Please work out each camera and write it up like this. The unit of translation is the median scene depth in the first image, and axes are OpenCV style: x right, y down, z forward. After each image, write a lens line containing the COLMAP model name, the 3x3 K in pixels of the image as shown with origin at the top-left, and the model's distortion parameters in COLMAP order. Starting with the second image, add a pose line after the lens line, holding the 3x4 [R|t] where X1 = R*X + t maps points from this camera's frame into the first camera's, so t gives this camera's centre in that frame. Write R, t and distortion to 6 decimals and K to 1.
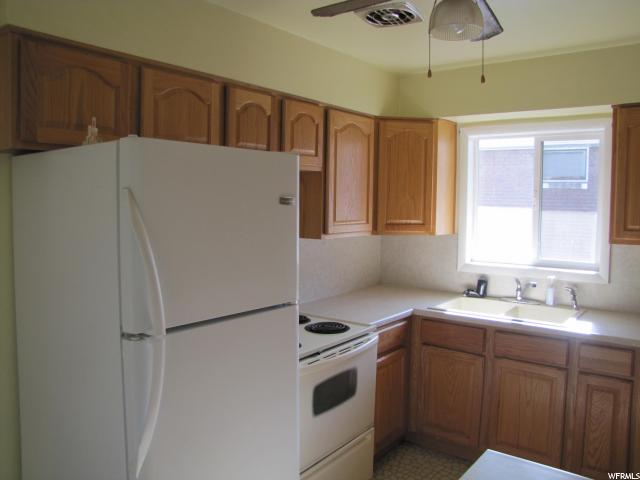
lens RADIAL K [[514.9, 0, 316.7], [0, 514.9, 231.8], [0, 0, 1]] dist [-0.159544, 0.137195]
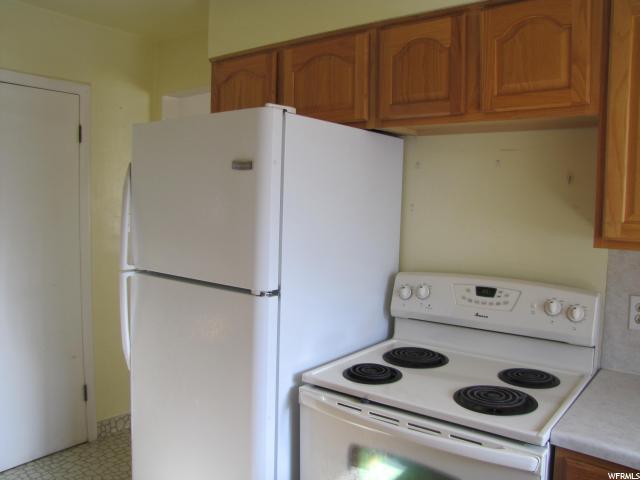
lens RADIAL K [[514.9, 0, 316.7], [0, 514.9, 231.8], [0, 0, 1]] dist [-0.159544, 0.137195]
pose [[0.022361, 0.051326, -0.998432, 0.187309], [-0.080294, 0.995547, 0.049379, -0.000481], [0.996520, 0.079064, 0.026383, 0.267458]]
